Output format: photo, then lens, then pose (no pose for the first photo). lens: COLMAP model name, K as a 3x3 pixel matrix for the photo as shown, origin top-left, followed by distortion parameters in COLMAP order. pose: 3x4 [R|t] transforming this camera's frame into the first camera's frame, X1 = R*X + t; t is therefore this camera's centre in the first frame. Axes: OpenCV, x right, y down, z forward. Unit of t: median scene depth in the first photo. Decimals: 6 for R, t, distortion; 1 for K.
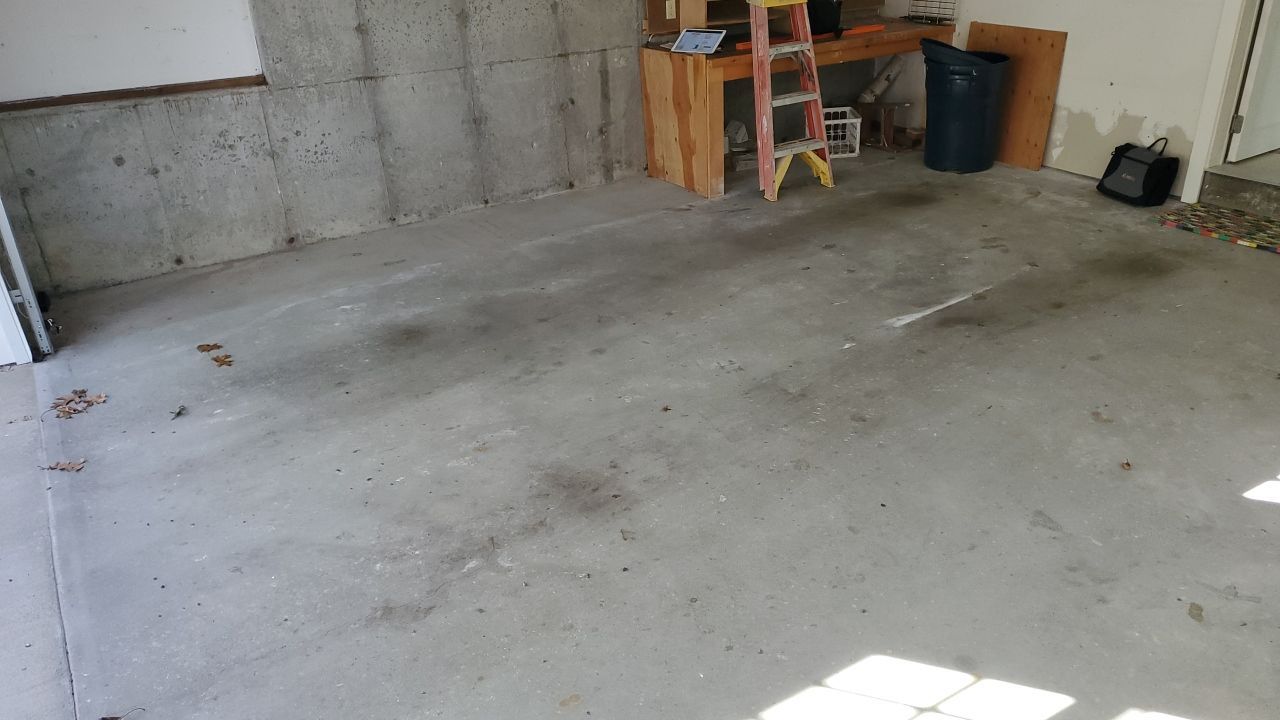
lens RADIAL K [[988.8, 0, 666.1], [0, 988.8, 379.8], [0, 0, 1]] dist [0.013822, 0.004470]
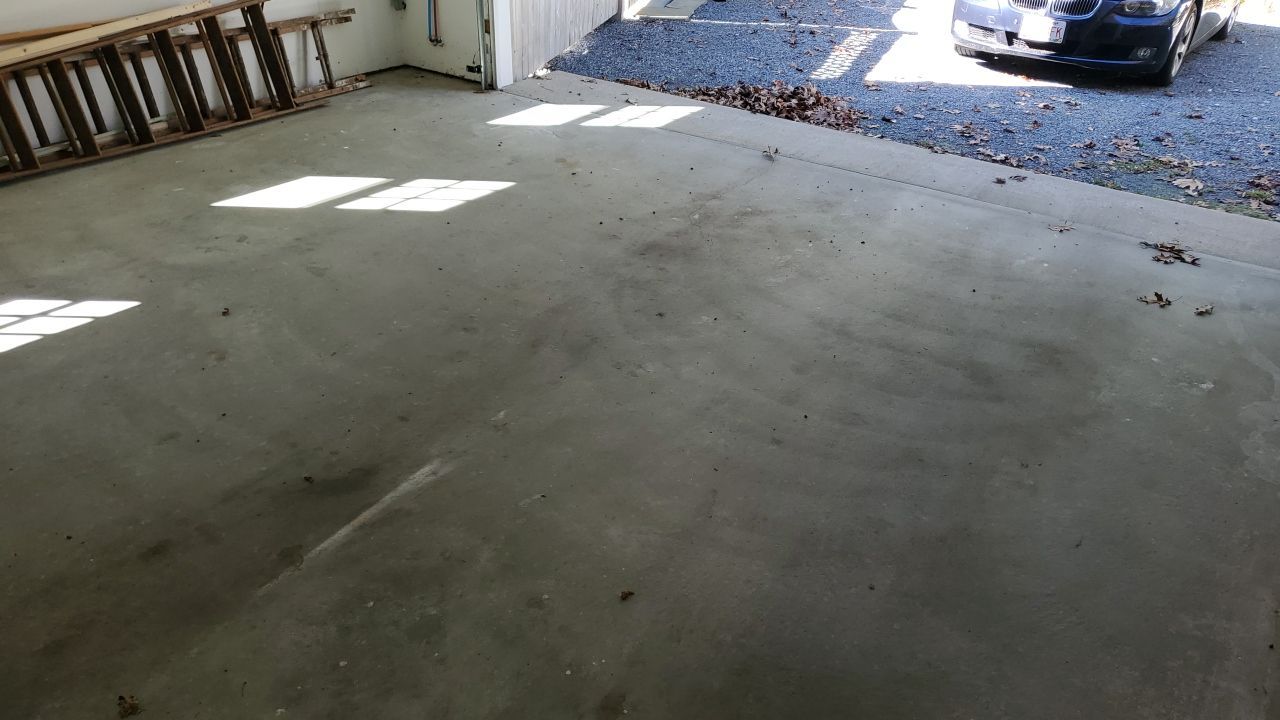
lens RADIAL K [[988.8, 0, 666.1], [0, 988.8, 379.8], [0, 0, 1]] dist [0.013822, 0.004470]
pose [[-0.912545, 0.218690, -0.345595, 0.264758], [-0.182521, 0.538432, 0.822664, -0.564069], [0.365988, 0.813797, -0.451428, 1.118930]]
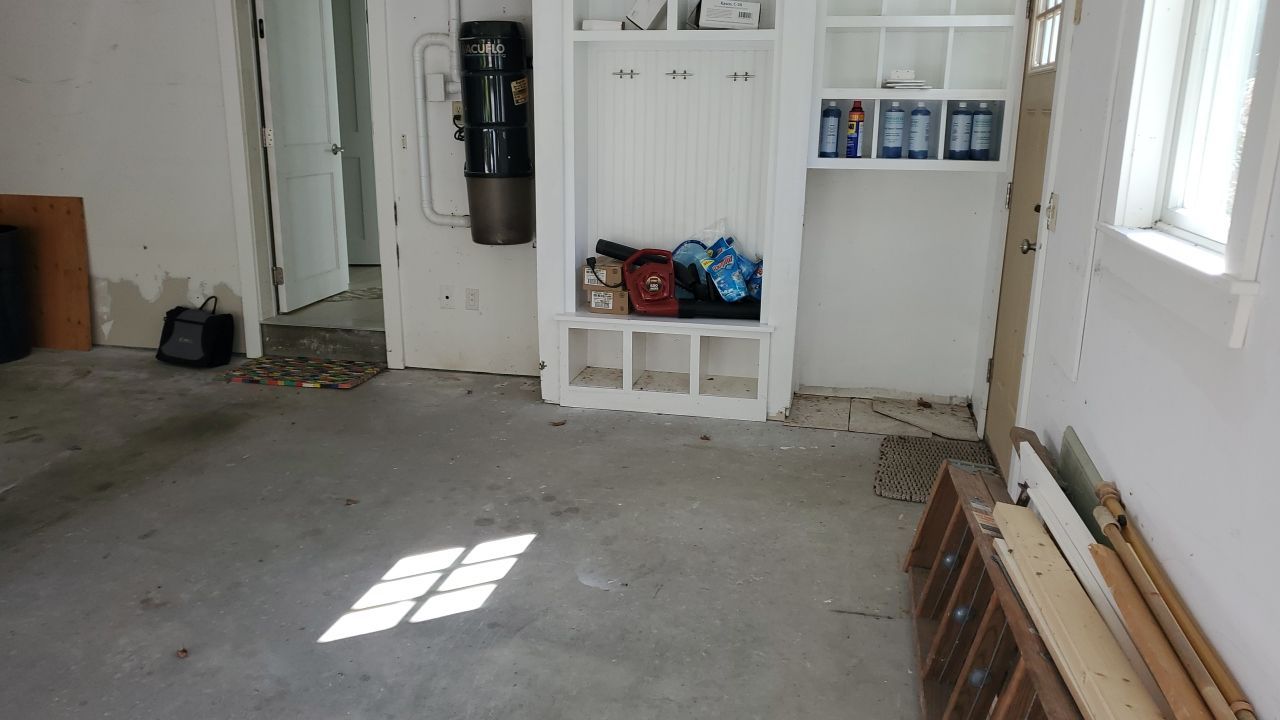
lens RADIAL K [[986.2, 0, 632.0], [0, 986.2, 367.2], [0, 0, 1]] dist [0.041606, -0.081424]
pose [[0.704263, -0.142858, 0.695418, 0.127773], [0.289248, 0.952296, -0.097300, 0.032044], [-0.648344, 0.269673, 0.711988, 0.093080]]
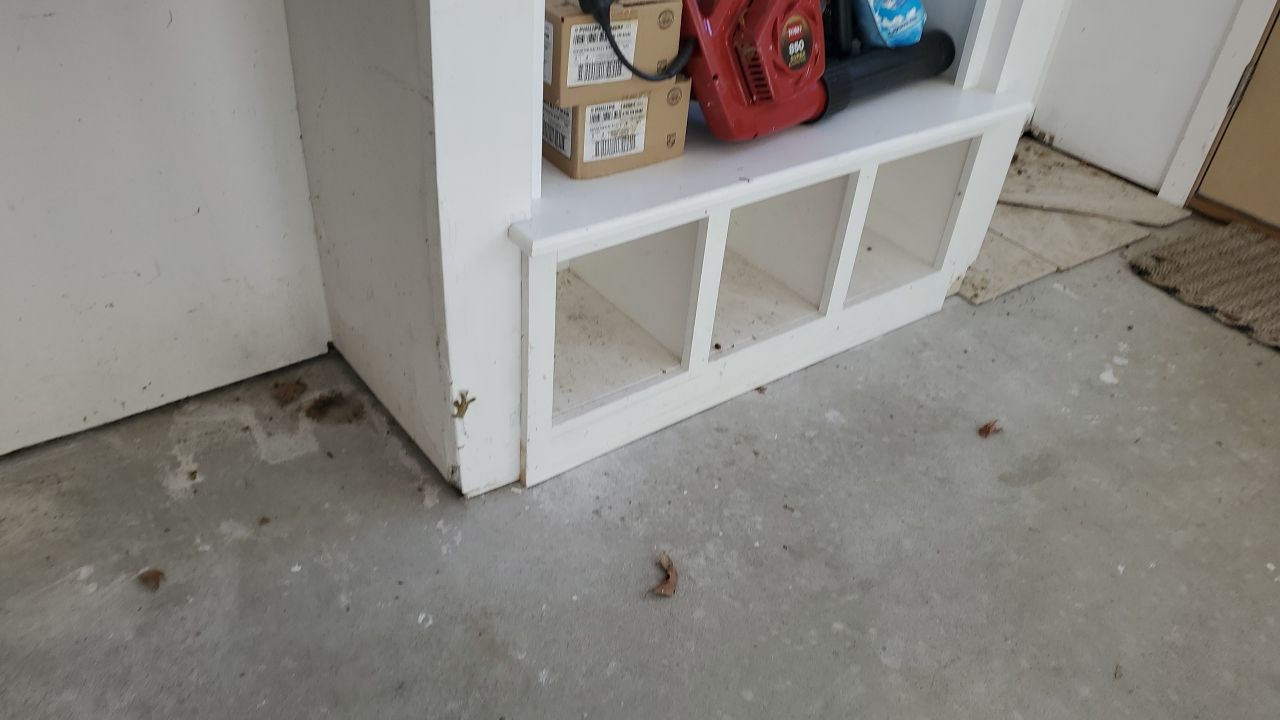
lens RADIAL K [[991.3, 0, 623.3], [0, 991.3, 363.6], [0, 0, 1]] dist [0.001021, 0.000040]
pose [[-0.072703, -0.560859, 0.824713, 0.486291], [0.390062, 0.745048, 0.541068, -0.212150], [-0.917914, 0.361026, 0.164603, 0.702048]]
